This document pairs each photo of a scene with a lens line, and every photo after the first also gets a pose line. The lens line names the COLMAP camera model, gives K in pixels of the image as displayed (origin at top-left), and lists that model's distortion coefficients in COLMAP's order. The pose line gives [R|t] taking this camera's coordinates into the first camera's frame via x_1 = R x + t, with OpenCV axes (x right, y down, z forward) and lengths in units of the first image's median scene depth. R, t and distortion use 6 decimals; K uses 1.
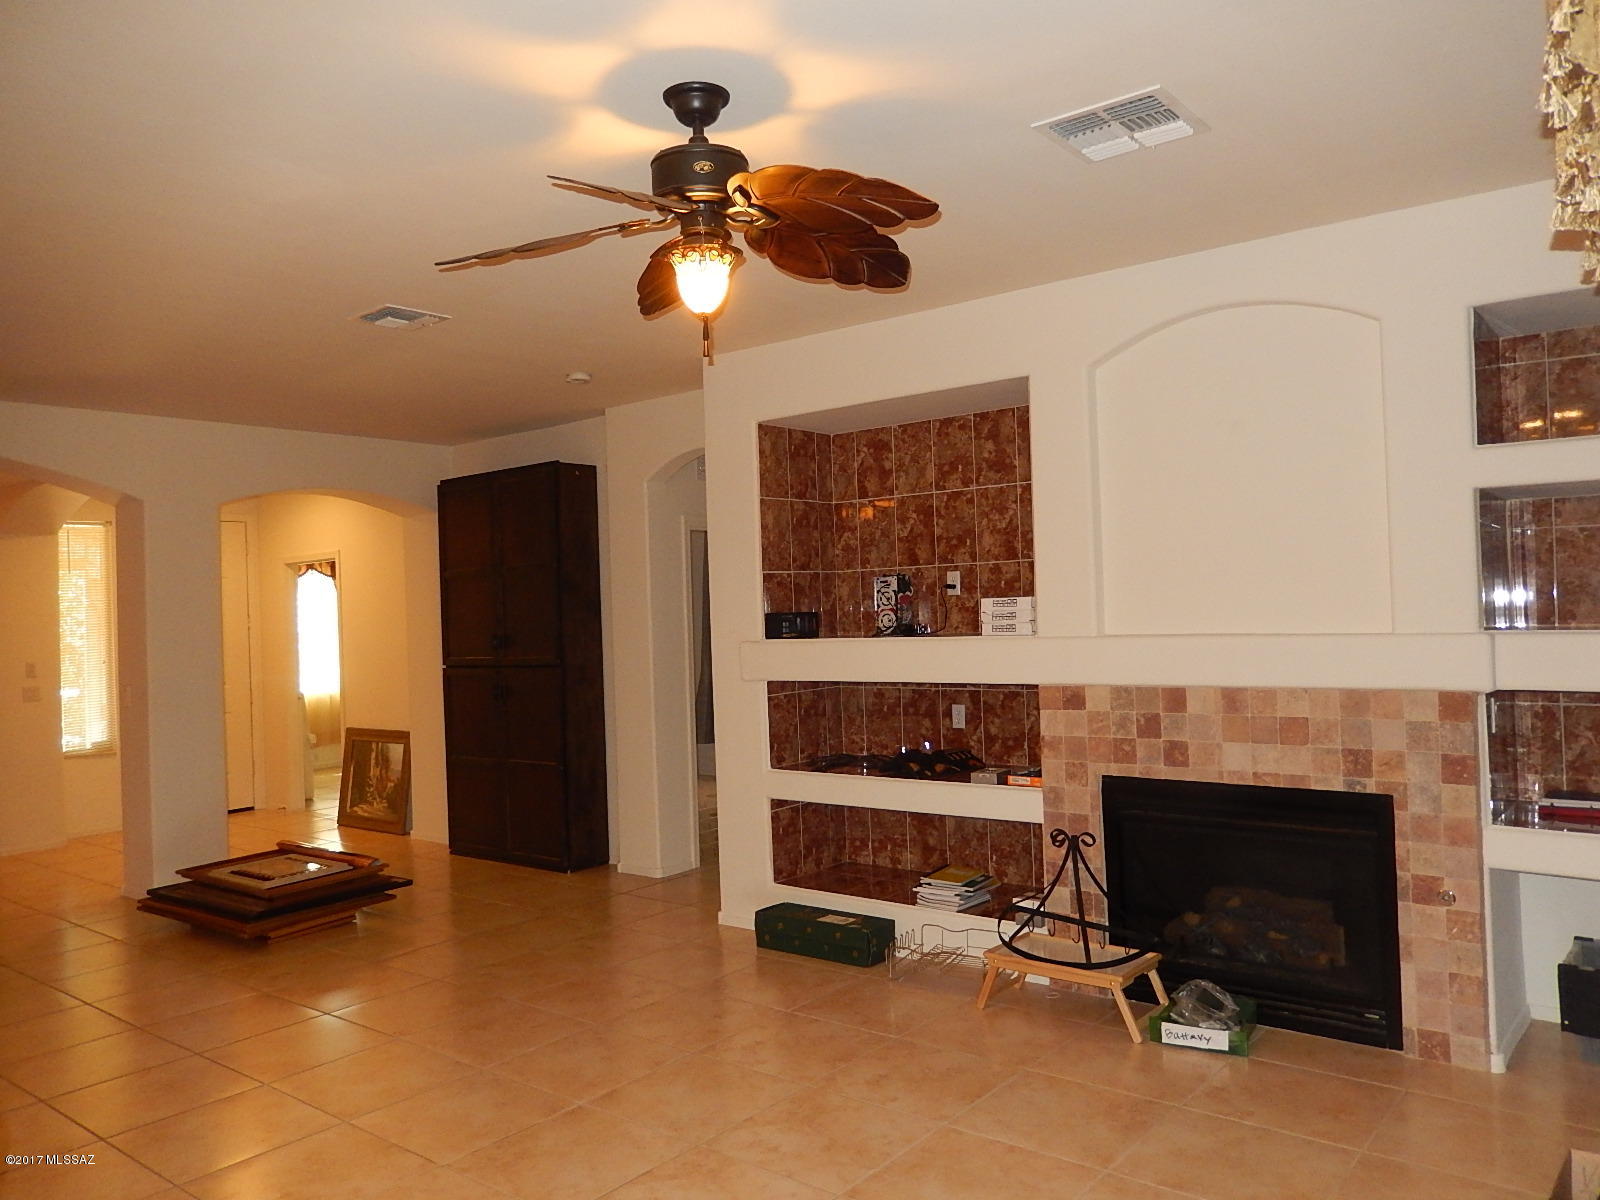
lens RADIAL K [[1193.5, 0, 804.2], [0, 1193.5, 600.2], [0, 0, 1]] dist [-0.013732, 0.007646]
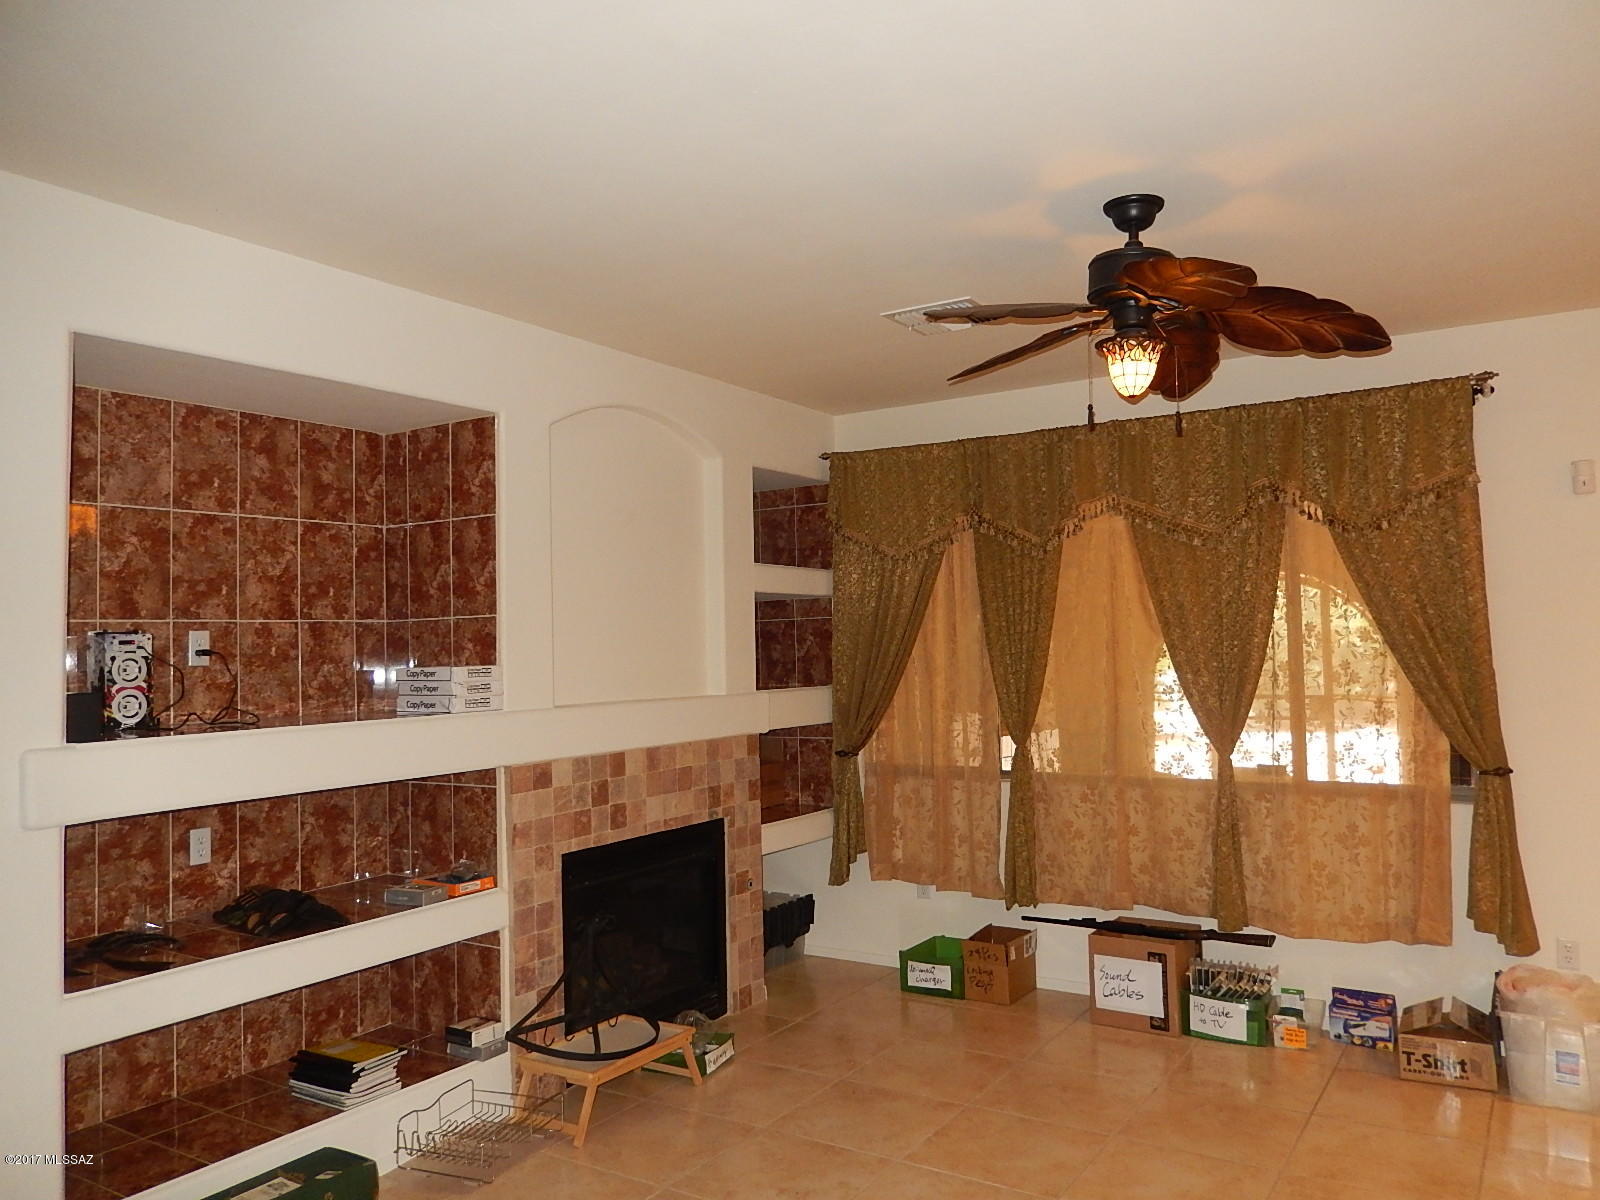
lens RADIAL K [[1193.5, 0, 805.0], [0, 1193.5, 595.1], [0, 0, 1]] dist [-0.013732, 0.007646]
pose [[-0.110518, 0.076251, 0.990945, -0.601099], [0.020044, 0.997021, -0.074483, 0.013167], [-0.993672, 0.011631, -0.111717, 0.754824]]
